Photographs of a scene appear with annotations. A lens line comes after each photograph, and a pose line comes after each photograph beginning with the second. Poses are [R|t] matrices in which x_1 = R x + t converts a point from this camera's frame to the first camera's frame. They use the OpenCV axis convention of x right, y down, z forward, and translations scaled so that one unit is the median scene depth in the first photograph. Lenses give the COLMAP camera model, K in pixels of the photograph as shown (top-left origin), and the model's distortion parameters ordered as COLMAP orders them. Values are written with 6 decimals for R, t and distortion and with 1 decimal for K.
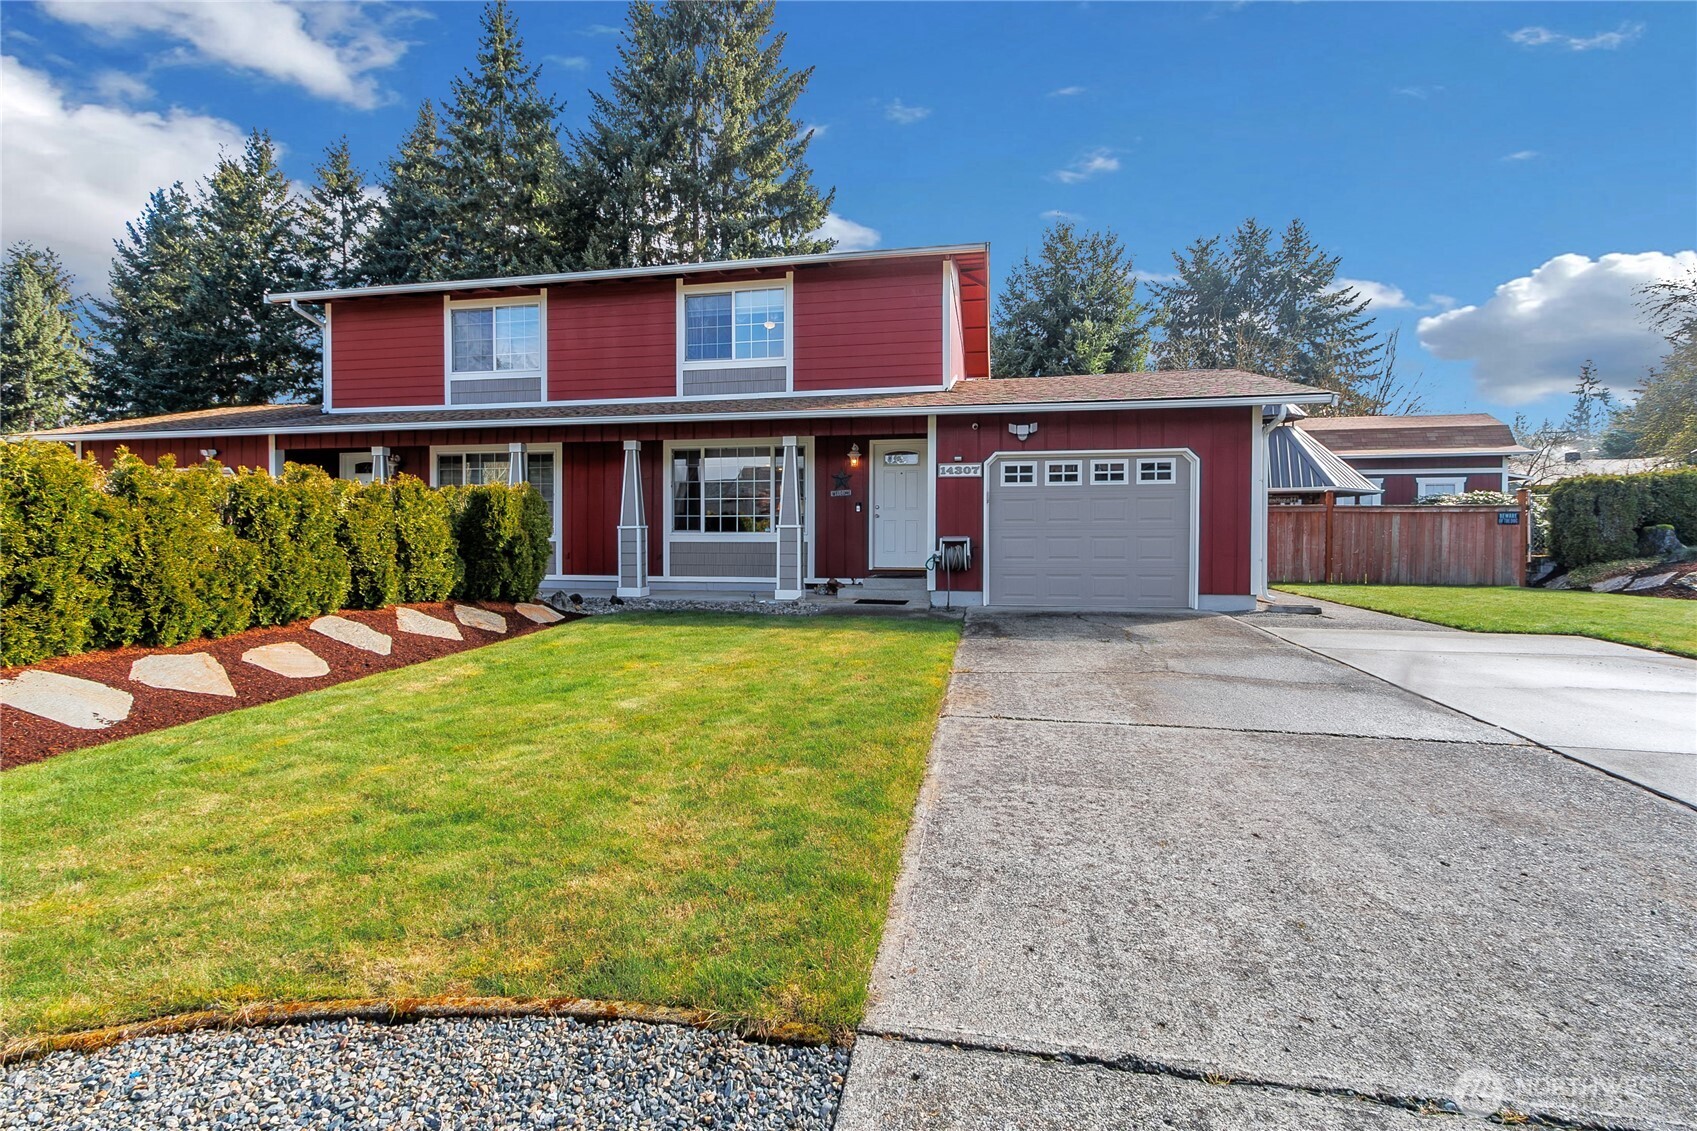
lens RADIAL K [[780.8, 0, 833.6], [0, 780.8, 560.7], [0, 0, 1]] dist [0.005547, -0.000984]
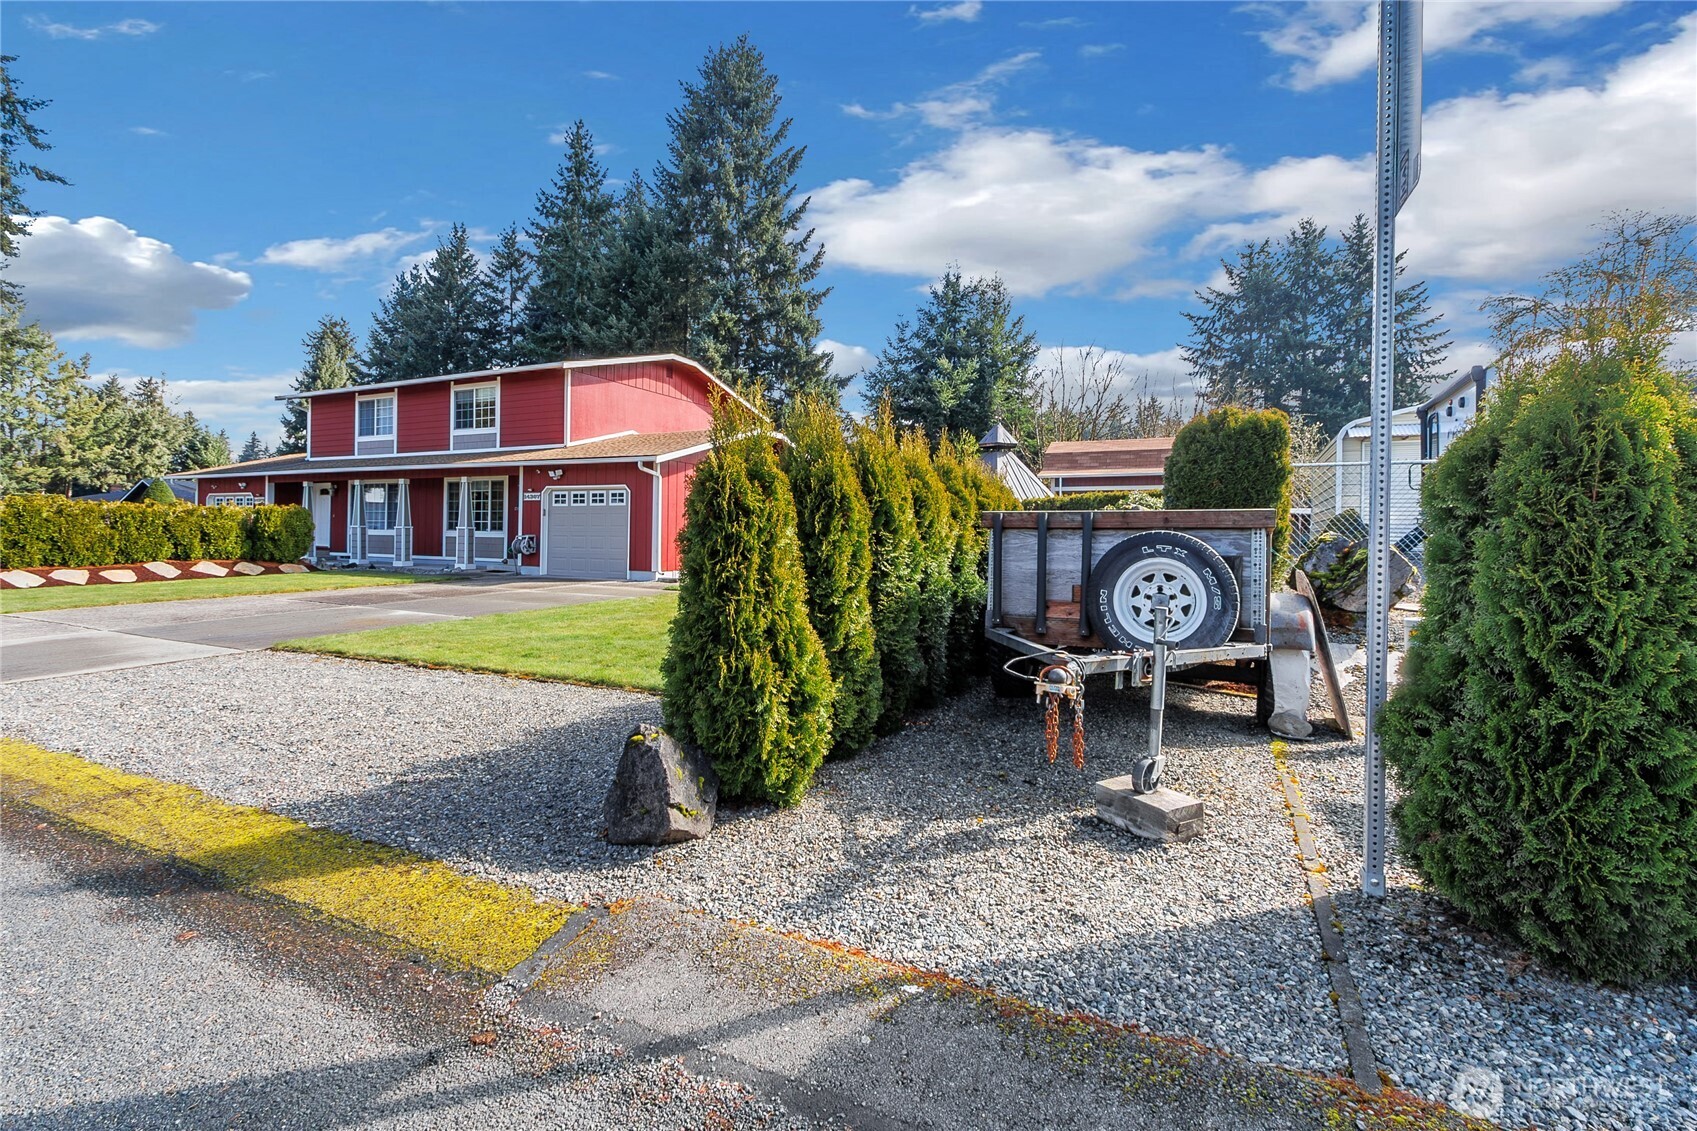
lens RADIAL K [[780.8, 0, 825.1], [0, 780.8, 553.8], [0, 0, 1]] dist [0.005547, -0.000984]
pose [[0.963090, 0.019356, -0.268482, 1.004449], [-0.023161, 0.999671, -0.011012, 0.012228], [0.268181, 0.016823, 0.963222, -0.396670]]
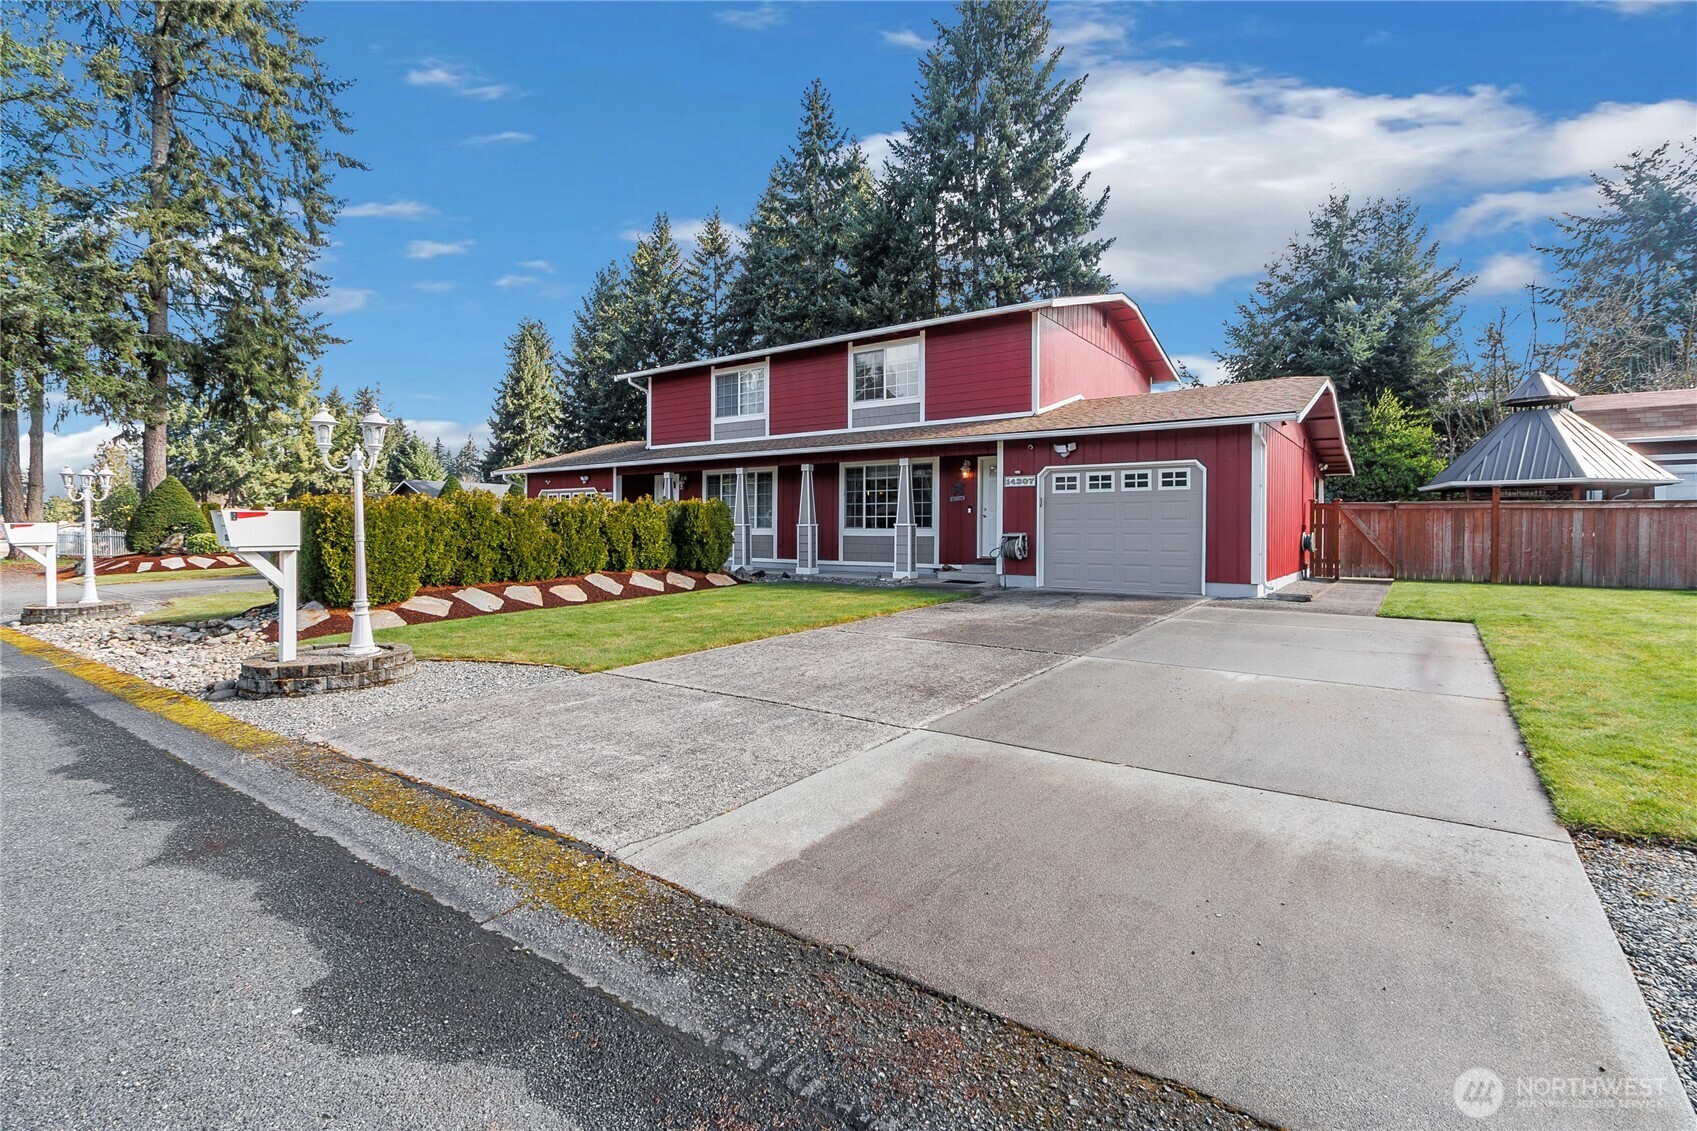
lens RADIAL K [[780.8, 0, 831.8], [0, 780.8, 561.6], [0, 0, 1]] dist [0.005547, -0.000984]
pose [[0.907496, 0.020281, -0.419572, 0.338911], [-0.015886, 0.999776, 0.013967, 0.002988], [0.419761, -0.006010, 0.907615, -0.244955]]
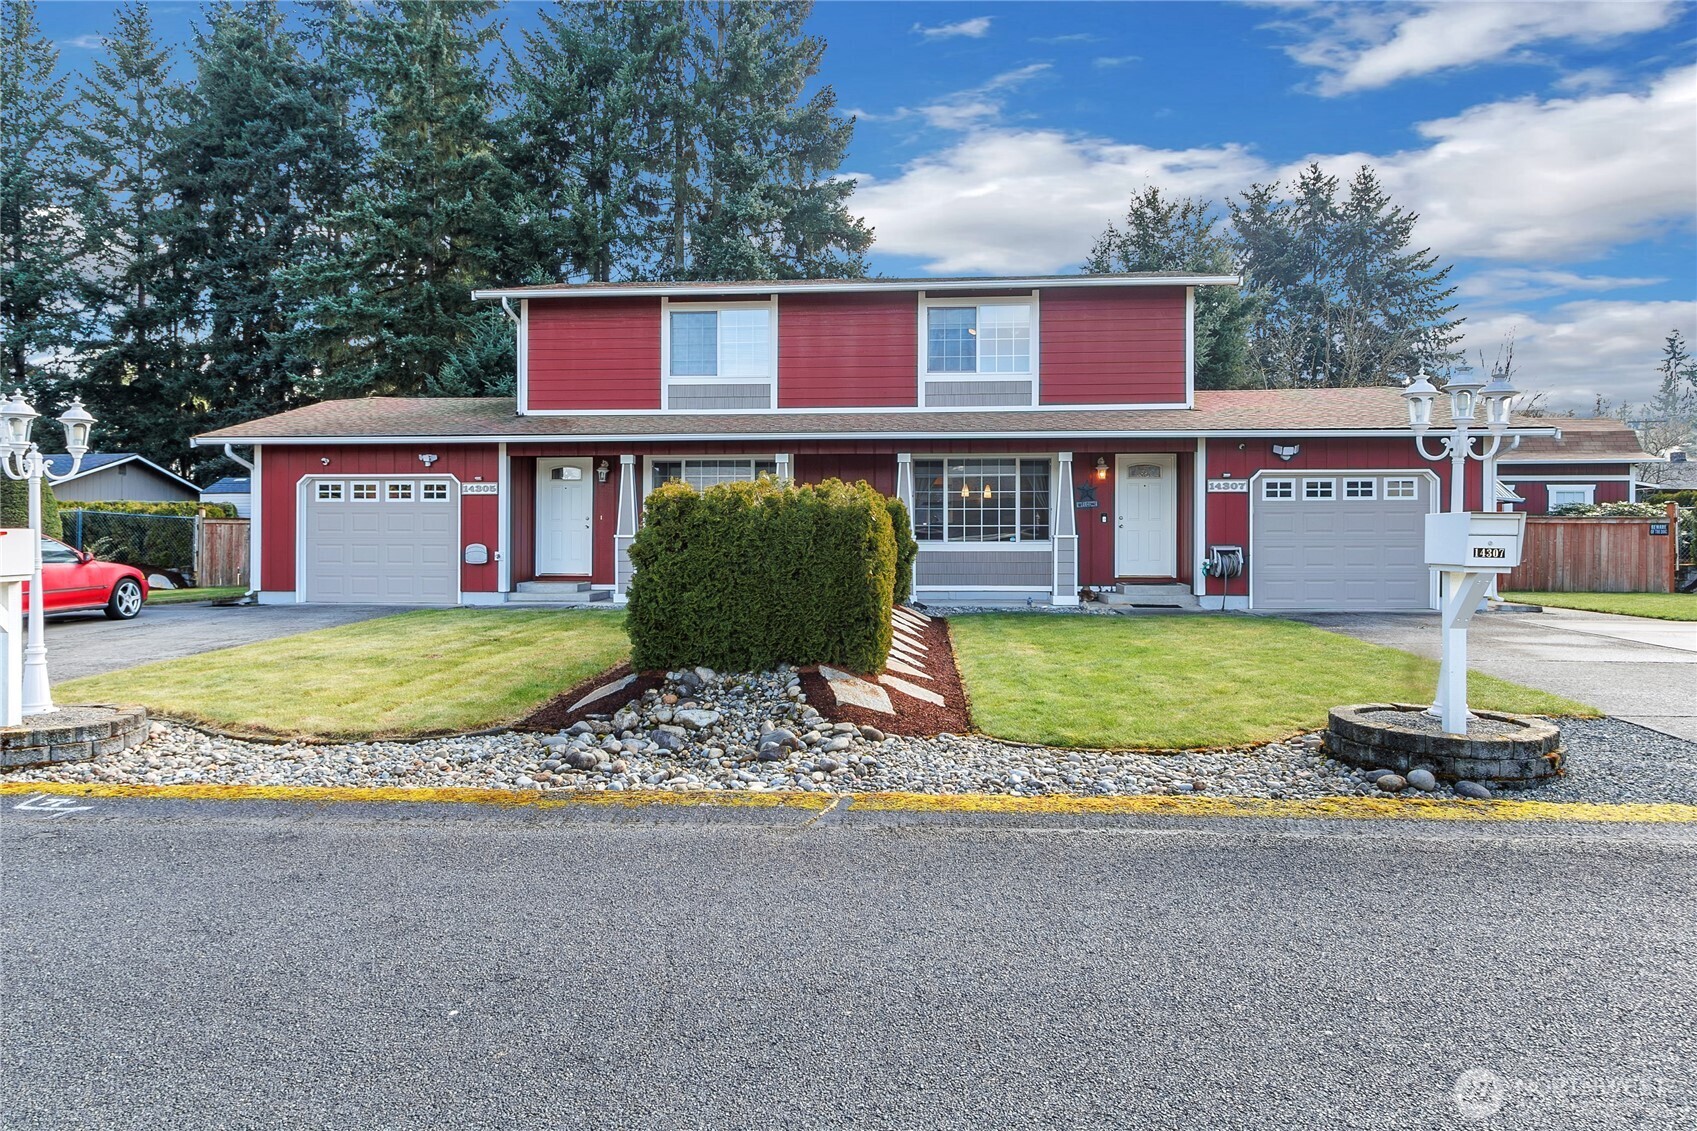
lens RADIAL K [[1062.4, 0, 846.5], [0, 1062.4, 567.2], [0, 0, 1]] dist [-0.008564, -0.014017]
pose [[0.991819, -0.001820, 0.127637, -0.451221], [0.003678, 0.999891, -0.014324, 0.014785], [-0.127597, 0.014676, 0.991718, -0.332062]]
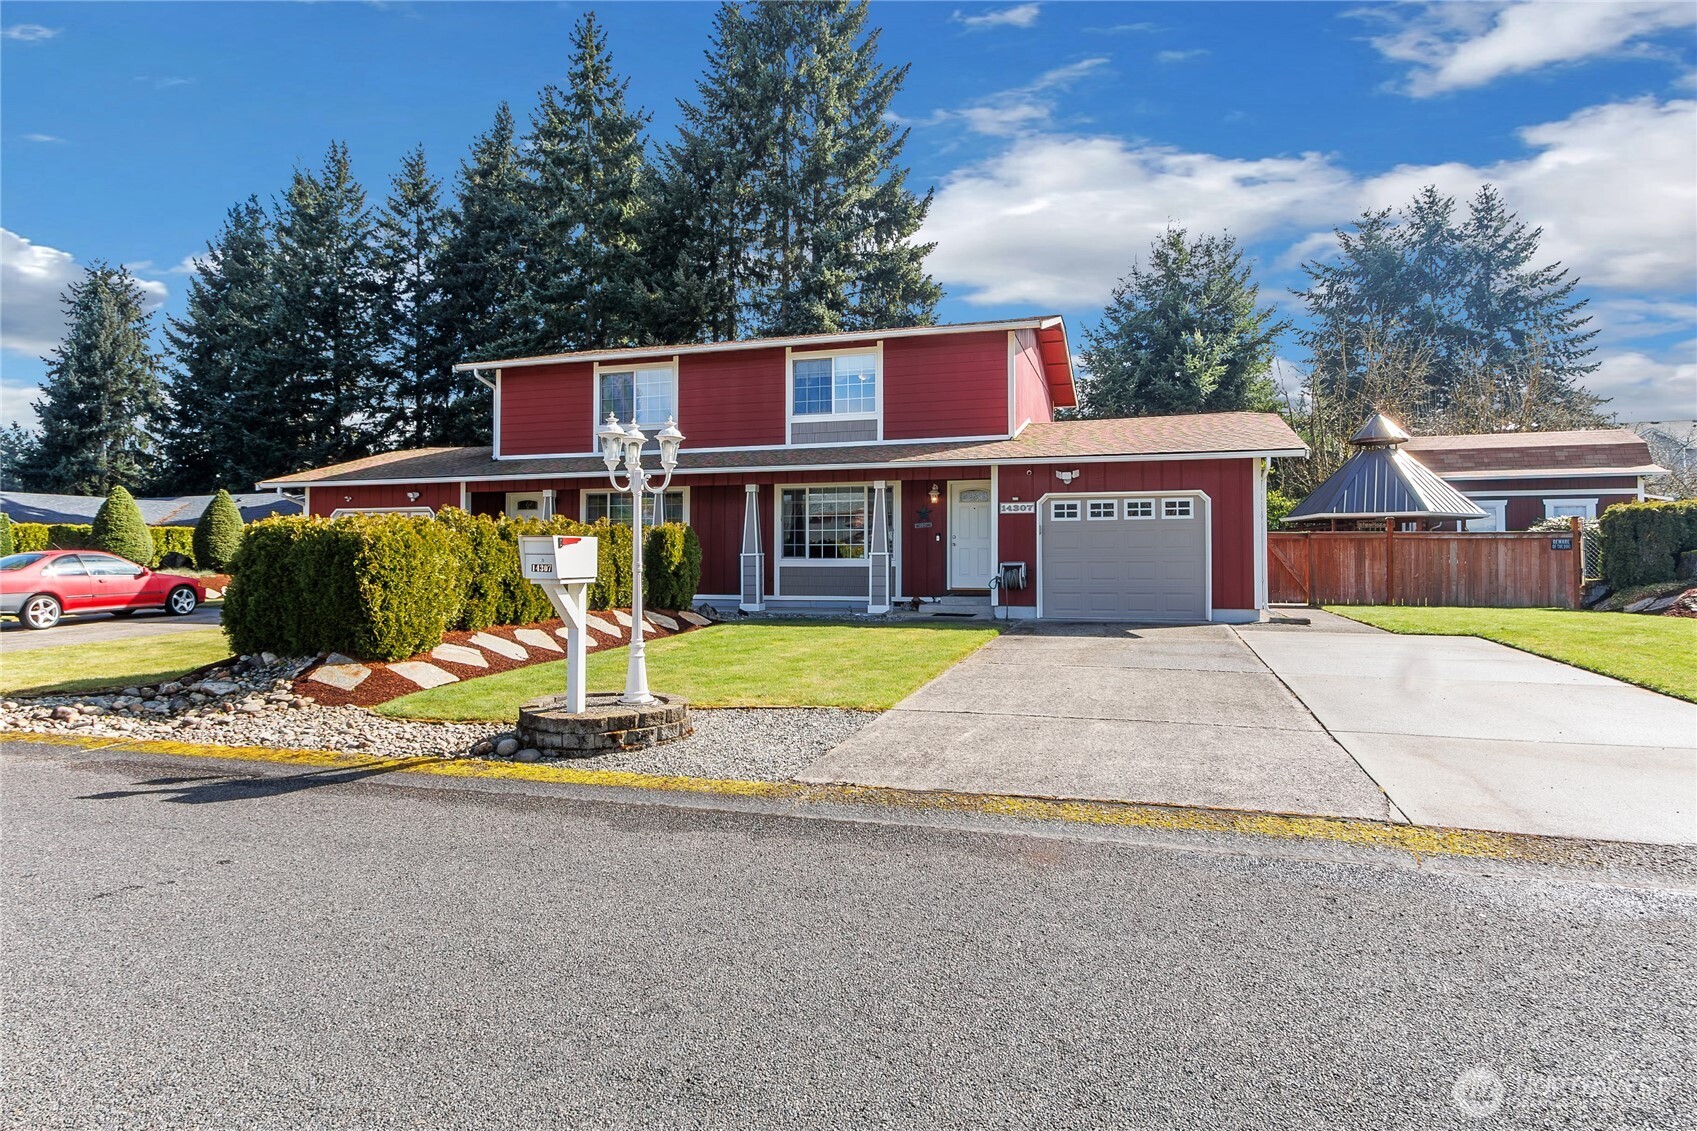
lens RADIAL K [[954.0, 0, 833.1], [0, 954.0, 569.3], [0, 0, 1]] dist [0.009282, -0.005750]
pose [[0.993694, -0.000112, -0.112128, 0.033258], [-0.002437, 0.999742, -0.022603, 0.012258], [0.112102, 0.022733, 0.993437, -0.420716]]
